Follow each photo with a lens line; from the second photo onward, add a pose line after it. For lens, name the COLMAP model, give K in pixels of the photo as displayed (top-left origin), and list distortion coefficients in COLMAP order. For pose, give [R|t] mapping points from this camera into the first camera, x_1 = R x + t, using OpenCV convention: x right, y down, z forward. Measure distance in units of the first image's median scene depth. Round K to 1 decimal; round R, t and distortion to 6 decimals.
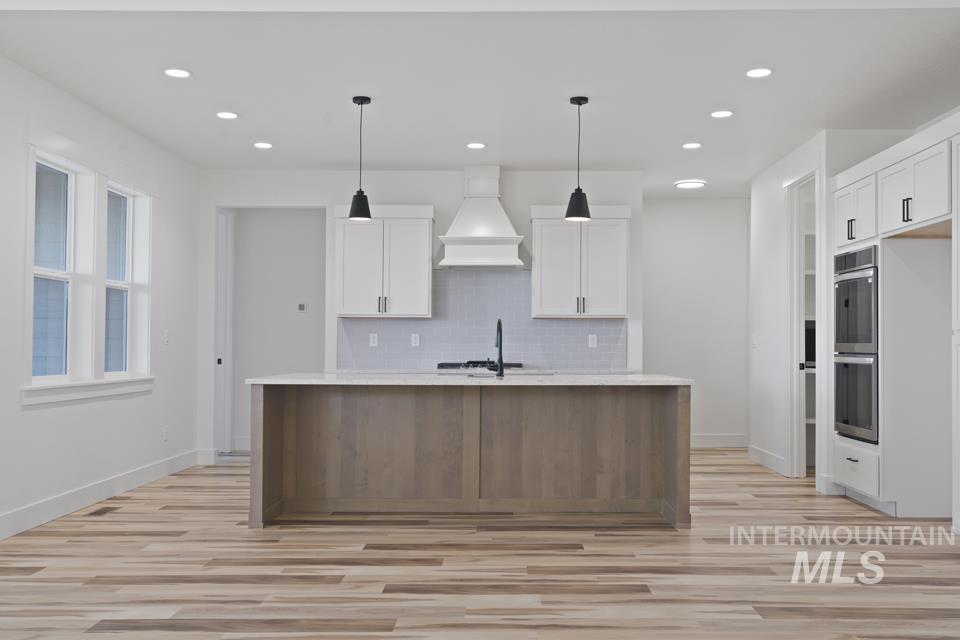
lens RADIAL K [[943.2, 0, 498.5], [0, 943.2, 318.8], [0, 0, 1]] dist [0.008303, -0.001693]
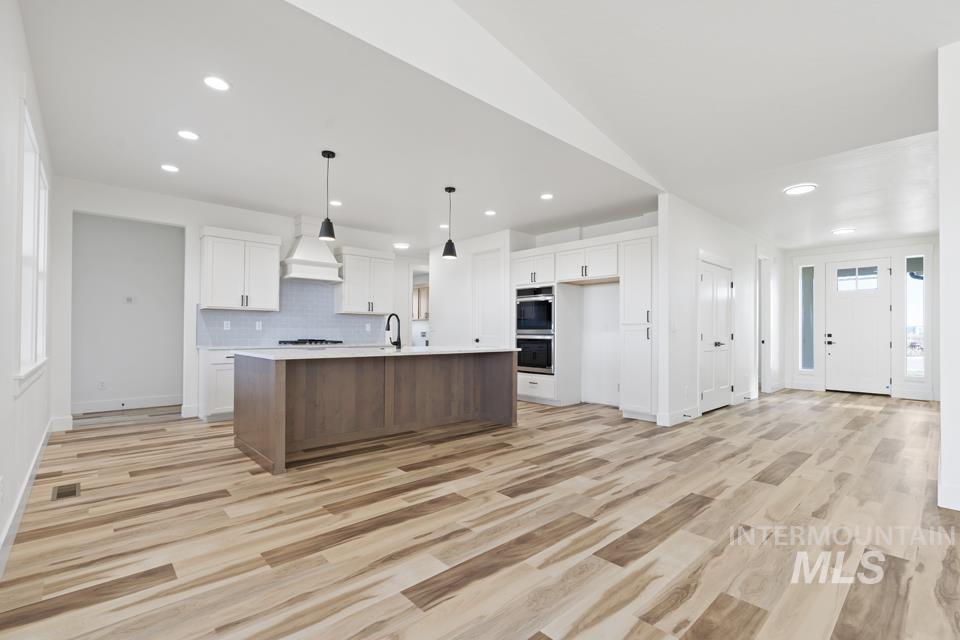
lens RADIAL K [[432.6, 0, 482.1], [0, 432.6, 328.2], [0, 0, 1]] dist [-0.007698, 0.001480]
pose [[0.730552, 0.008166, 0.682808, -0.349920], [-0.022707, 0.999666, 0.012339, 0.011656], [-0.682479, -0.024519, 0.730494, 0.311779]]
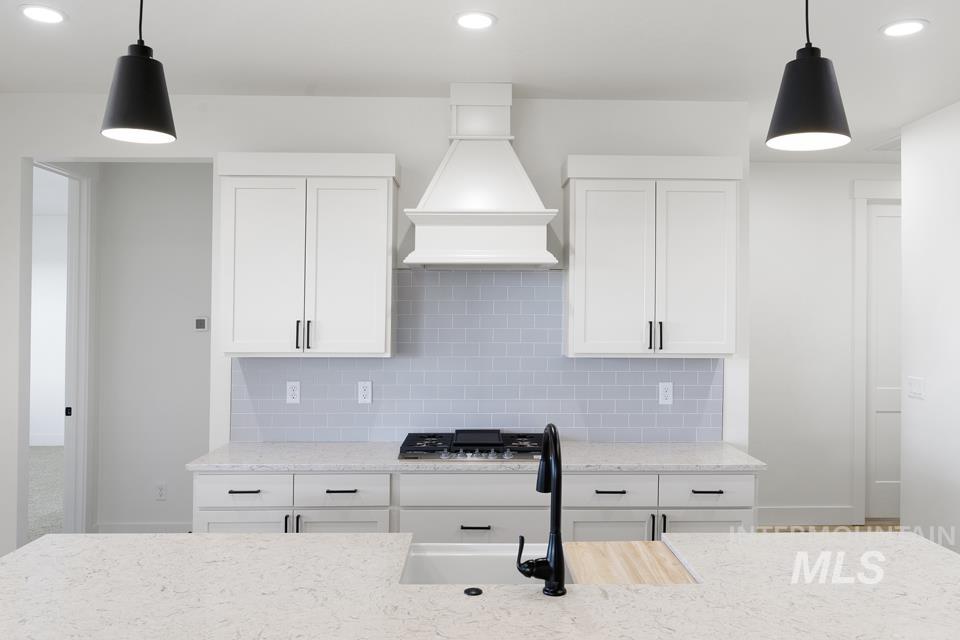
lens RADIAL K [[788.6, 0, 493.5], [0, 788.6, 300.0], [0, 0, 1]] dist [-0.072003, -0.001336]
pose [[0.999741, -0.002096, 0.022671, -0.025081], [0.001881, 0.999953, 0.009487, -0.044882], [-0.022690, -0.009442, 0.999698, 0.618046]]
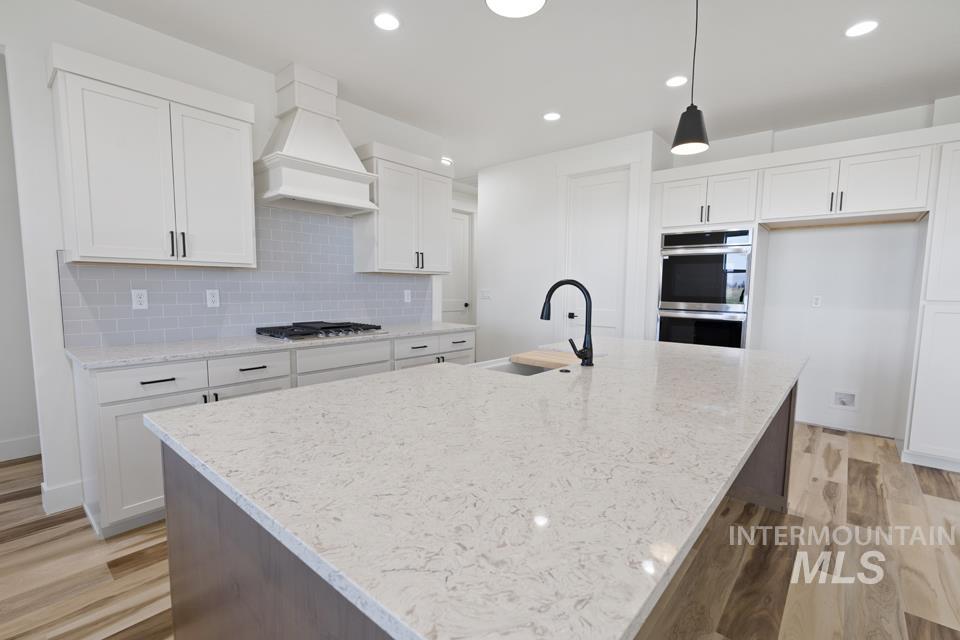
lens RADIAL K [[432.6, 0, 482.1], [0, 432.6, 328.2], [0, 0, 1]] dist [-0.007698, 0.001480]
pose [[0.645812, -0.069087, 0.760364, -0.244037], [-0.031607, 0.992625, 0.117036, 0.000380], [-0.762842, -0.099616, 0.638865, 0.749999]]
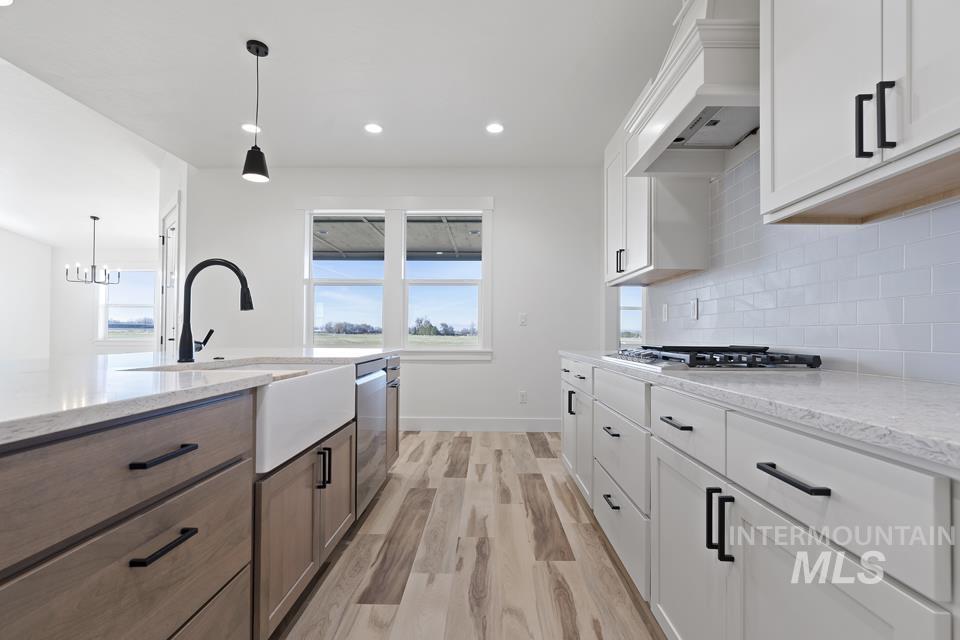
lens RADIAL K [[432.6, 0, 482.1], [0, 432.6, 328.2], [0, 0, 1]] dist [-0.007698, 0.001480]
pose [[-0.005354, -0.016775, -0.999845, 0.223325], [0.021111, 0.999635, -0.016885, 0.042980], [0.999763, -0.021198, -0.004998, 1.023980]]
